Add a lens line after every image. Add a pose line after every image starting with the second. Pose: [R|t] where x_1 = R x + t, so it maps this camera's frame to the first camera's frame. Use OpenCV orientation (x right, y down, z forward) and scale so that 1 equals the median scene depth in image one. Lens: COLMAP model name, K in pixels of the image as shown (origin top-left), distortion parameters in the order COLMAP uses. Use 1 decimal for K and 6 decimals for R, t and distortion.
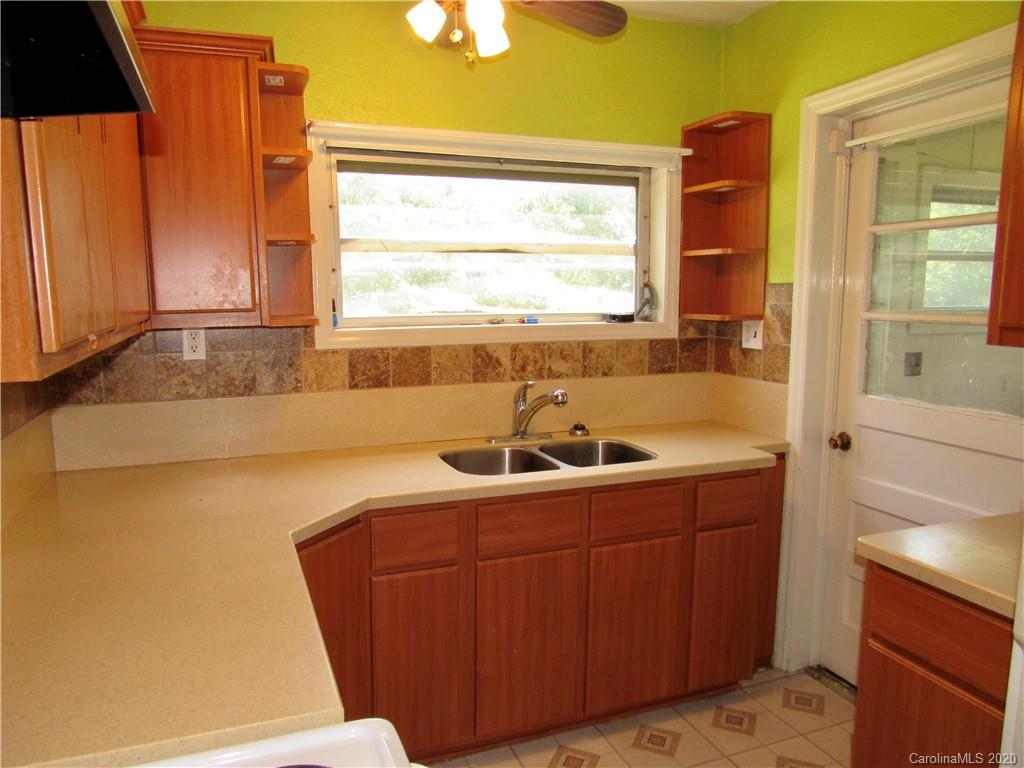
lens RADIAL K [[722.1, 0, 512.0], [0, 722.1, 384.0], [0, 0, 1]] dist [-0.034576, -0.000105]
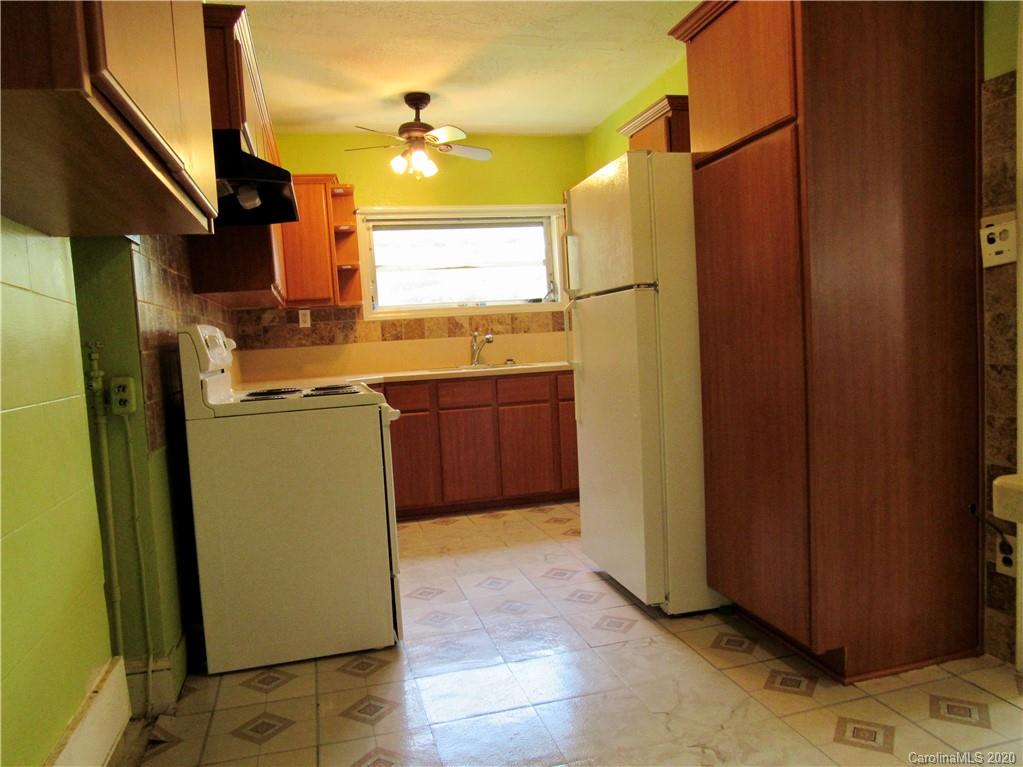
lens RADIAL K [[721.4, 0, 511.5], [0, 721.4, 383.5], [0, 0, 1]] dist [-0.034576, -0.000105]
pose [[0.992140, -0.051754, -0.113927, 0.323834], [0.044289, 0.996762, -0.067110, 0.257326], [0.117032, 0.061537, 0.991220, -0.843364]]
